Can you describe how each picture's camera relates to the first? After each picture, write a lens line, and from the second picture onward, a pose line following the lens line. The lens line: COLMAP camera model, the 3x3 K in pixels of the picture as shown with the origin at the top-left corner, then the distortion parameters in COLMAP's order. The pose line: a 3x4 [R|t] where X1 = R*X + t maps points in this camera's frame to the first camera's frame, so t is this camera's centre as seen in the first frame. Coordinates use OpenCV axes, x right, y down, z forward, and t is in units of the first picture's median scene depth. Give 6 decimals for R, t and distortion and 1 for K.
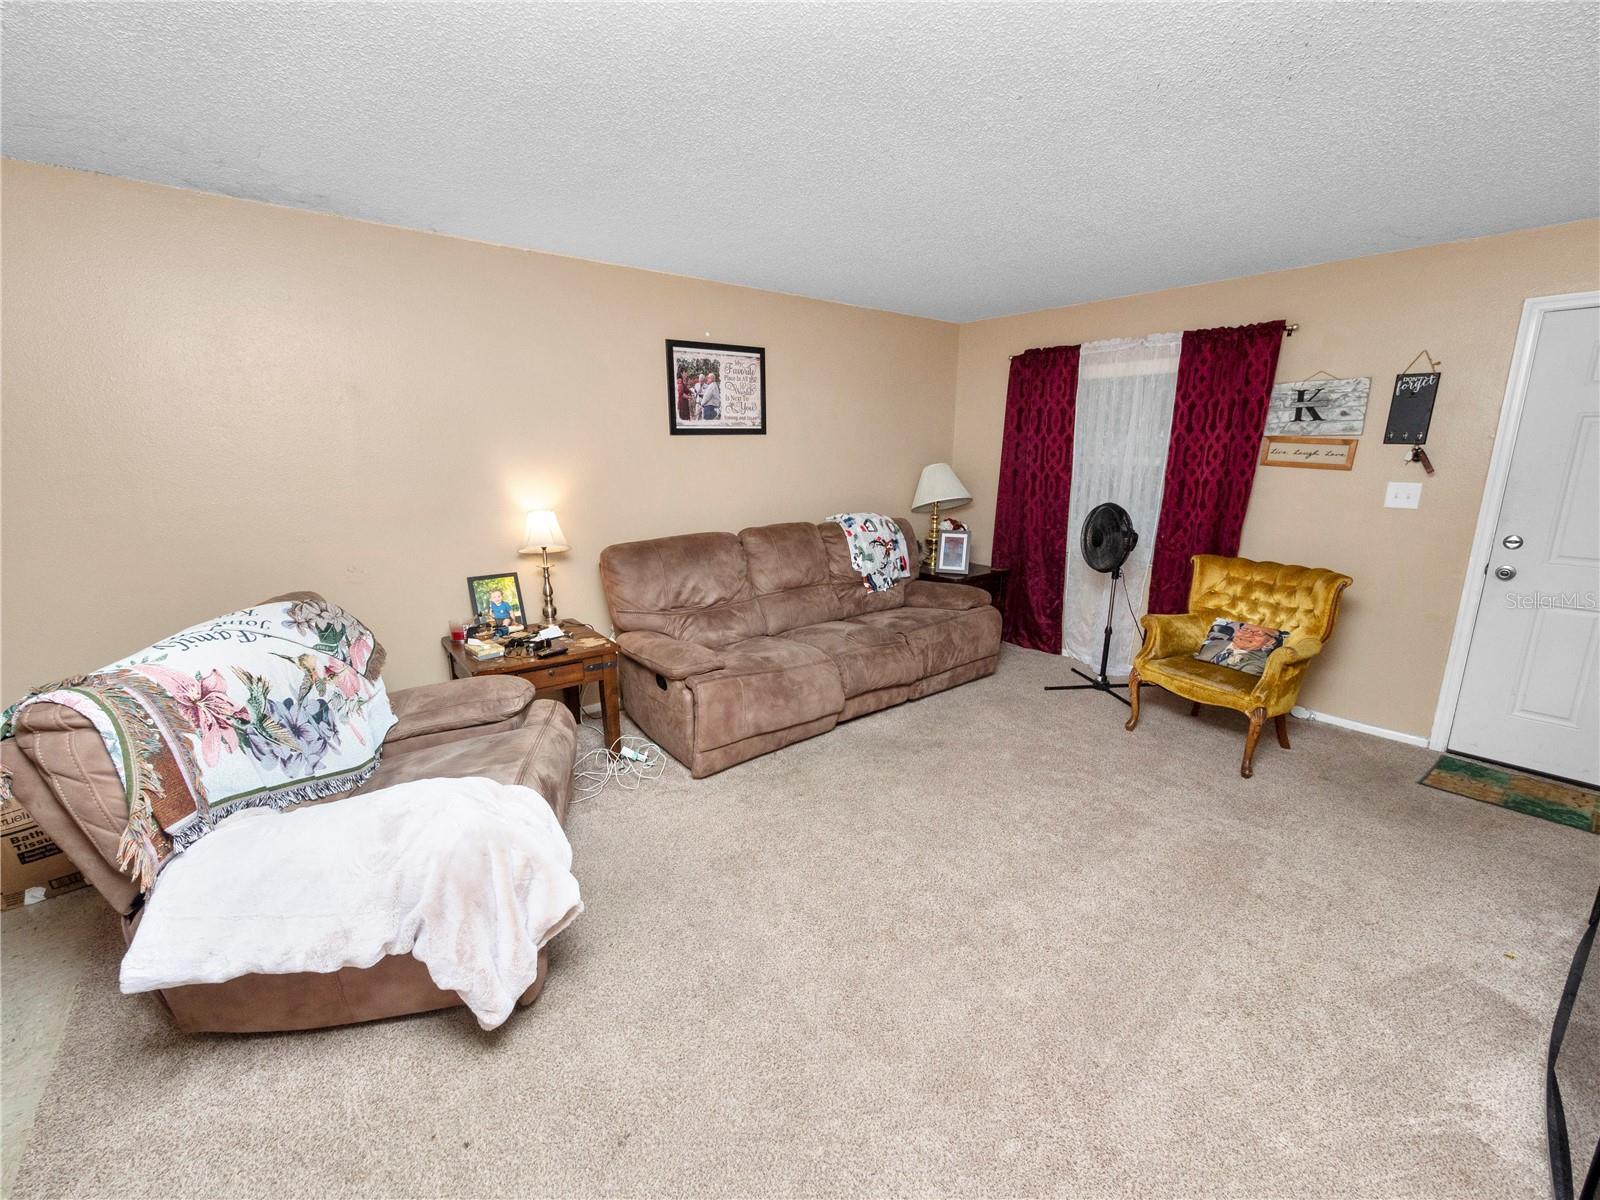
lens RADIAL K [[673.1, 0, 800.0], [0, 673.1, 600.0], [0, 0, 1]] dist [0.000075, 0.000035]
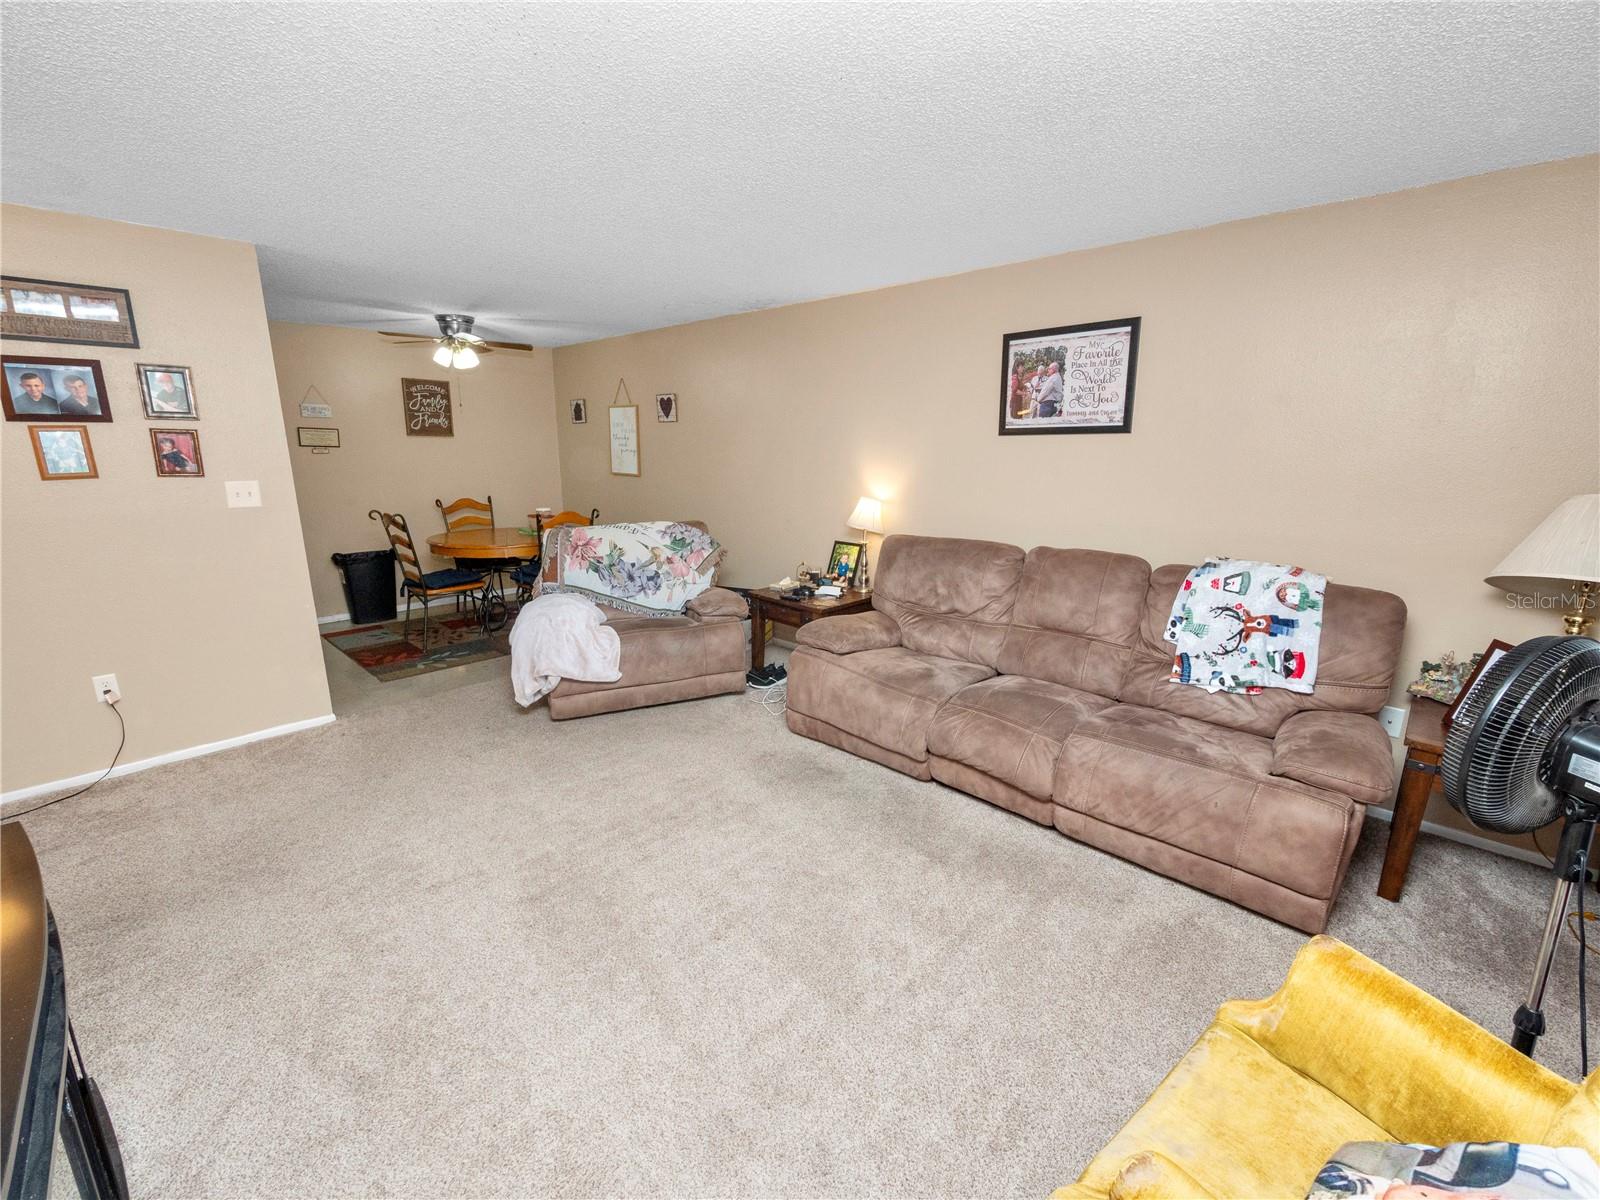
lens RADIAL K [[673.1, 0, 800.0], [0, 673.1, 600.0], [0, 0, 1]] dist [0.000075, 0.000035]
pose [[0.139198, 0.227399, -0.963802, 0.721735], [-0.227332, 0.954622, 0.192401, -0.140066], [0.963817, 0.192321, 0.184577, 0.589333]]
